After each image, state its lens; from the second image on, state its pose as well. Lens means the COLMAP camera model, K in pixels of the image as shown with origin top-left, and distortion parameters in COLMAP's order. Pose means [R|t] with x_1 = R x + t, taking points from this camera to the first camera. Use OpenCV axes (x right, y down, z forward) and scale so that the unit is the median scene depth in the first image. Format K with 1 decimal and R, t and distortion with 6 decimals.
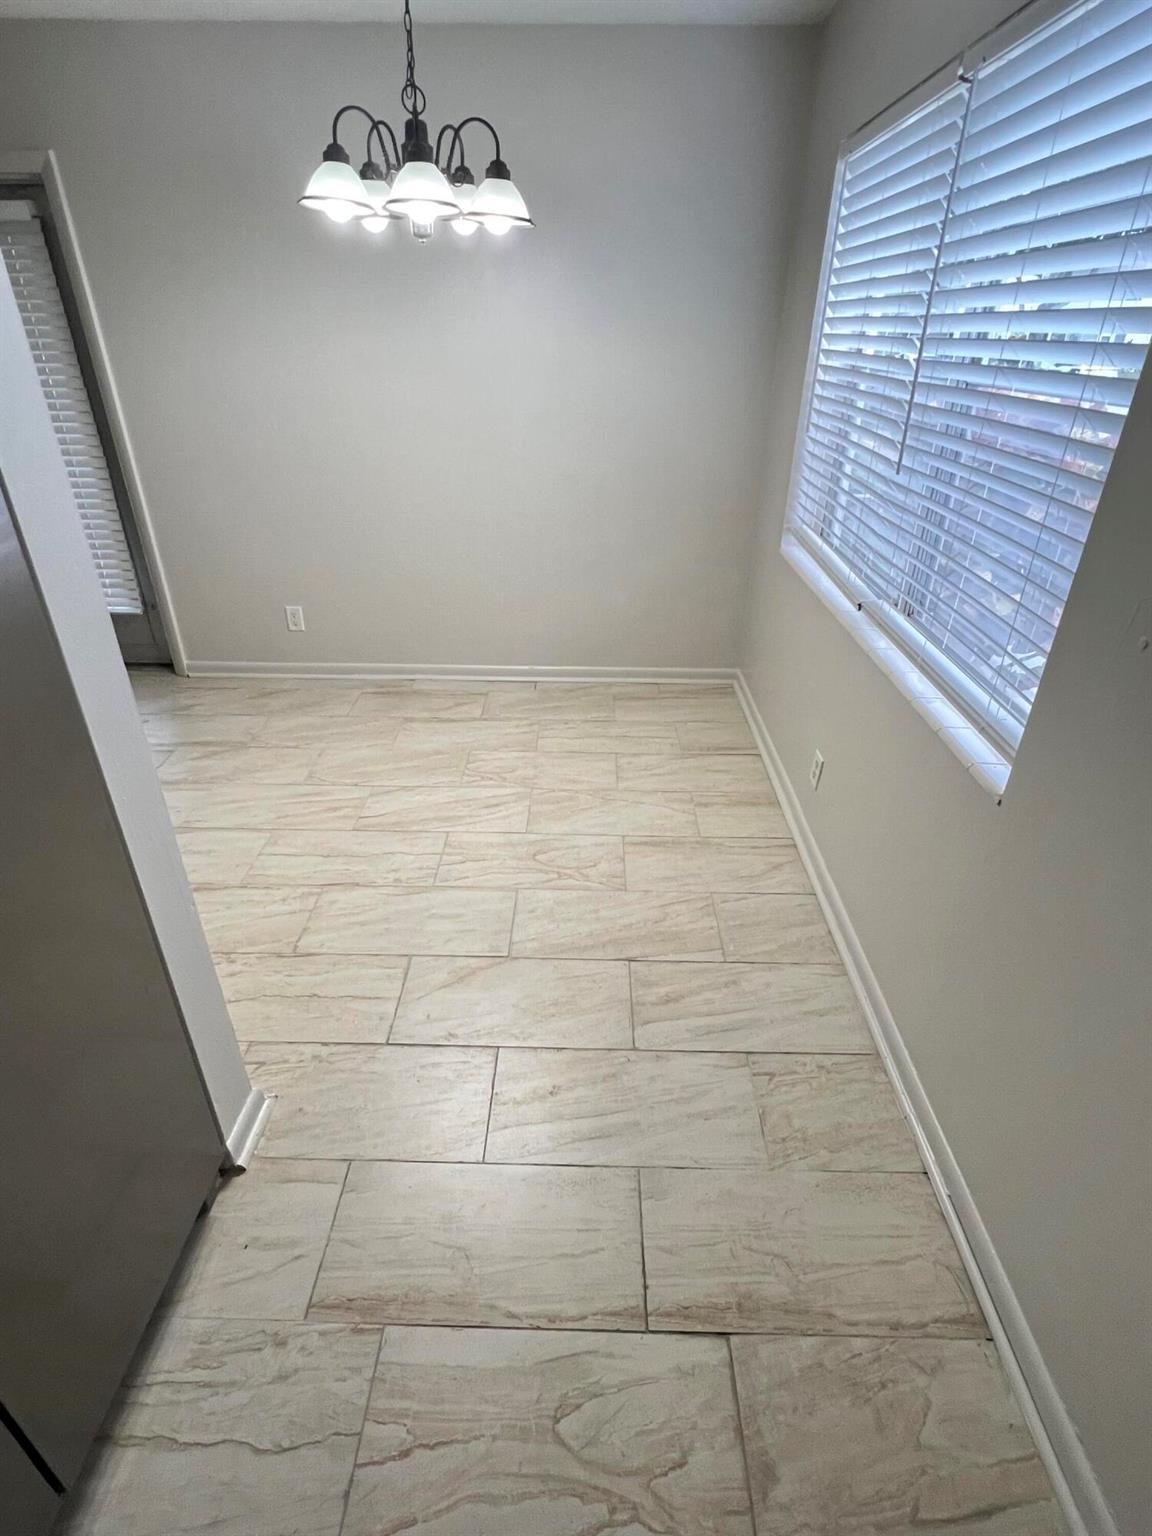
lens RADIAL K [[771.1, 0, 581.8], [0, 771.1, 757.4], [0, 0, 1]] dist [-0.011658, 0.003907]
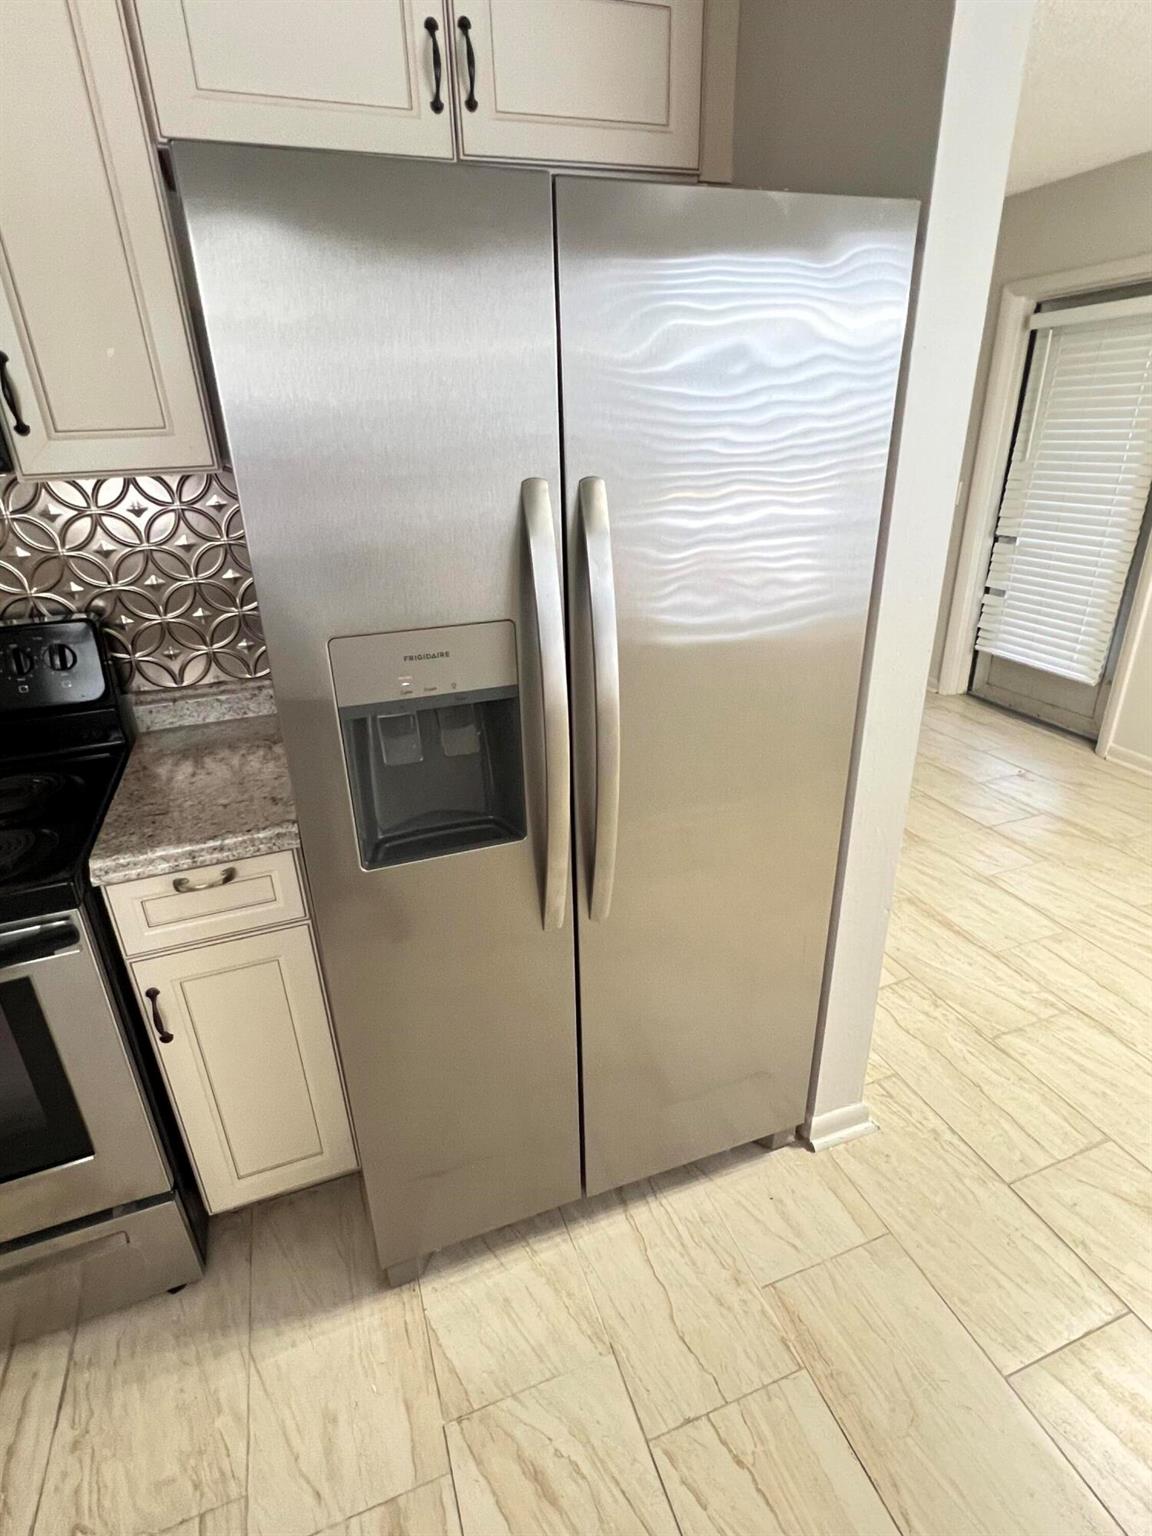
lens RADIAL K [[771.1, 0, 577.7], [0, 771.1, 754.3], [0, 0, 1]] dist [-0.011658, 0.003907]
pose [[0.356493, 0.343180, -0.868988, 0.131318], [-0.419488, 0.889870, 0.179336, -0.011825], [0.834831, 0.300598, 0.461192, 0.033938]]
